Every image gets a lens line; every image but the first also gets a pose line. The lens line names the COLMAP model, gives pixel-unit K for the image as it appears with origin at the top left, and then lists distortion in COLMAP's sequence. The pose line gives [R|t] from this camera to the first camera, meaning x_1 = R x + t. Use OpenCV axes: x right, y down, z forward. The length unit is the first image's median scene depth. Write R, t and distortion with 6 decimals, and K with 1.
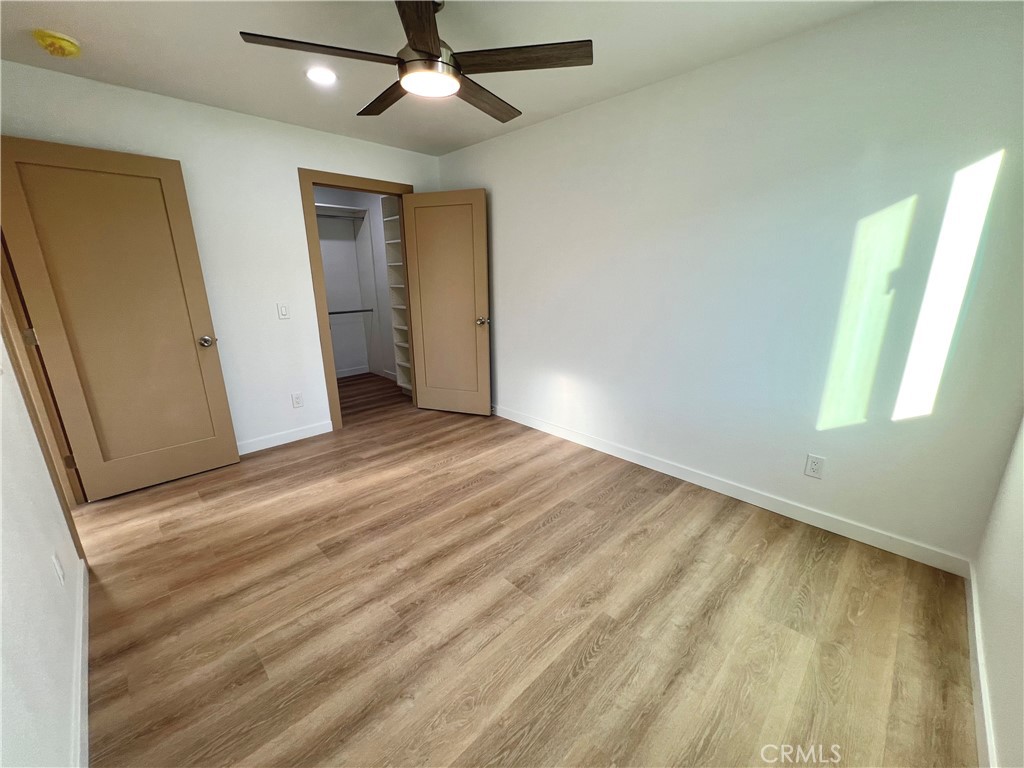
lens RADIAL K [[409.5, 0, 514.0], [0, 409.5, 386.2], [0, 0, 1]] dist [-0.000254, 0.000072]
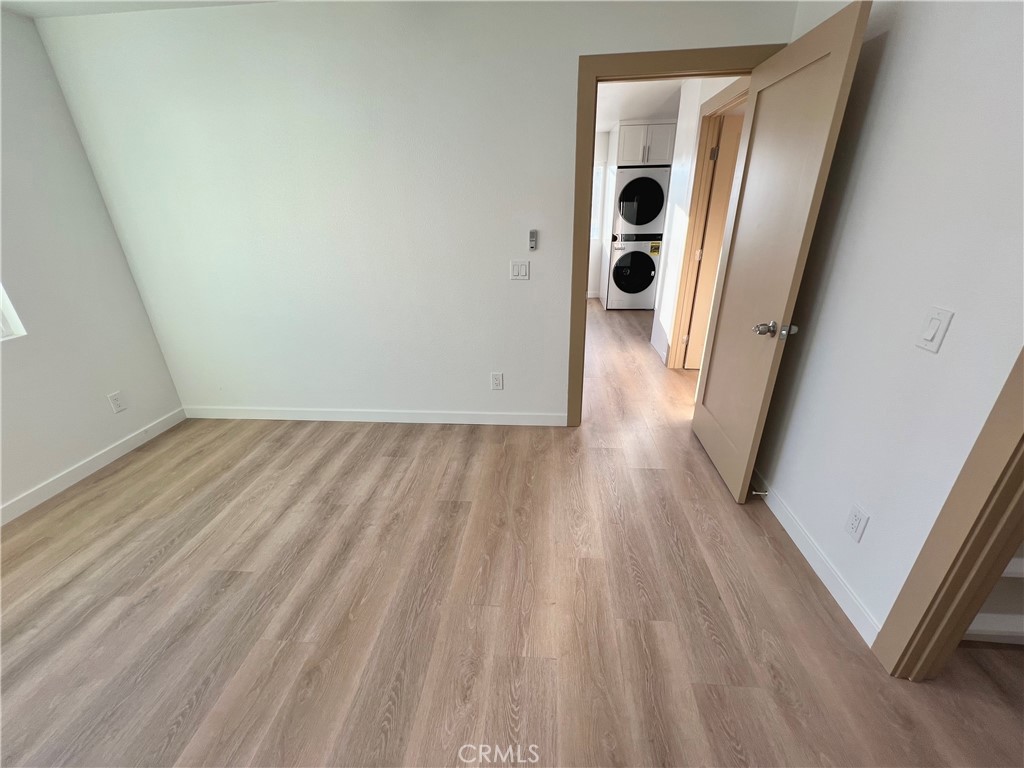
lens RADIAL K [[411.0, 0, 513.9], [0, 411.0, 386.1], [0, 0, 1]] dist [-0.001739, 0.000258]
pose [[-0.762042, 0.281269, -0.583249, -0.043663], [-0.148325, 0.800961, 0.580053, -0.447910], [0.630311, 0.528535, -0.568647, 1.466833]]
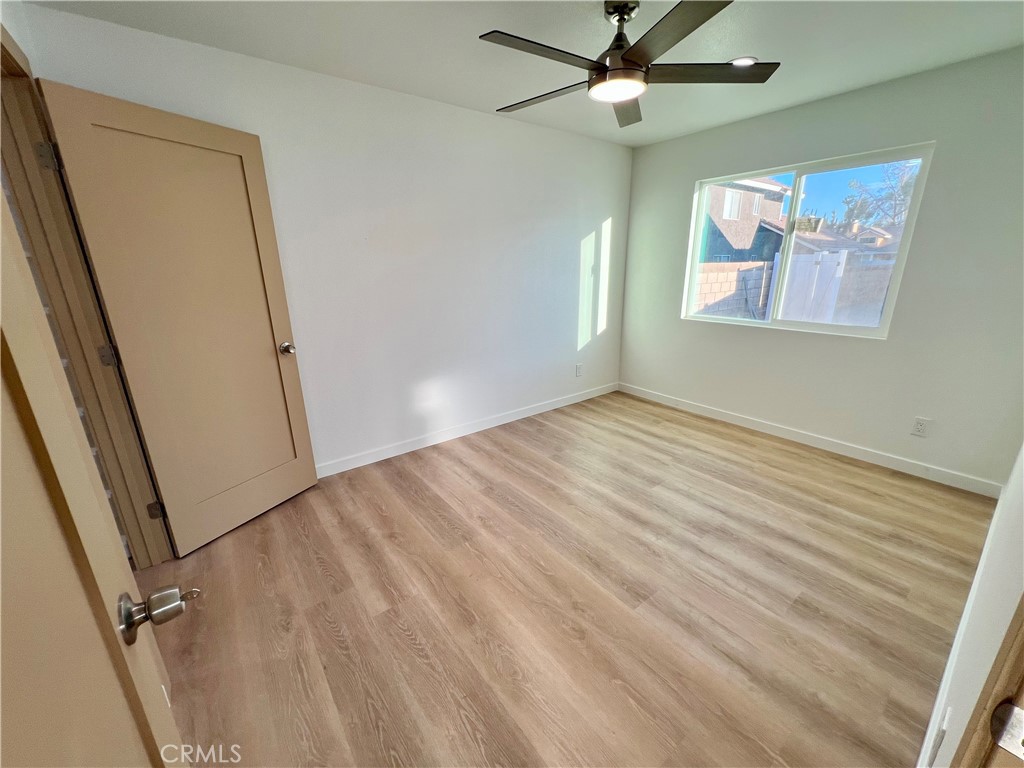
lens RADIAL K [[411.0, 0, 513.9], [0, 411.0, 386.1], [0, 0, 1]] dist [-0.001739, 0.000258]
pose [[0.127348, -0.281565, 0.951054, -1.128725], [0.278360, 0.930471, 0.238199, -0.270808], [-0.951997, 0.234402, 0.196870, 0.942562]]
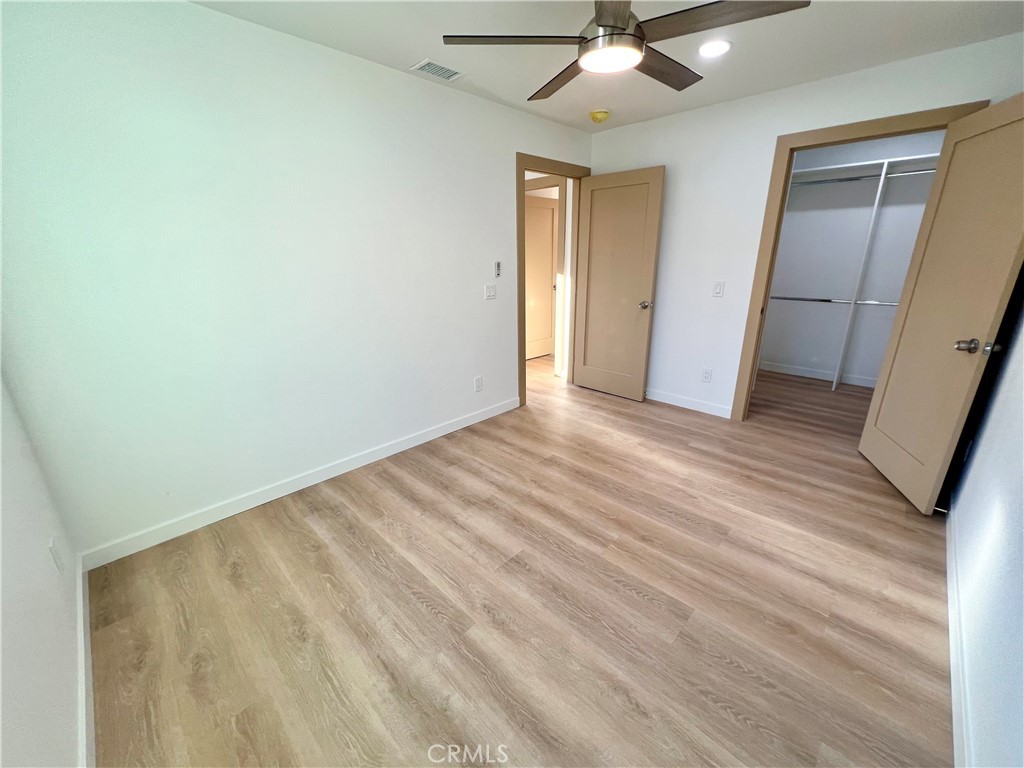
lens RADIAL K [[411.0, 0, 513.9], [0, 411.0, 386.1], [0, 0, 1]] dist [-0.001739, 0.000258]
pose [[0.013539, 0.316560, -0.948476, 0.735834], [-0.258828, 0.917343, 0.302474, -0.203292], [0.965829, 0.241397, 0.094354, 0.671876]]
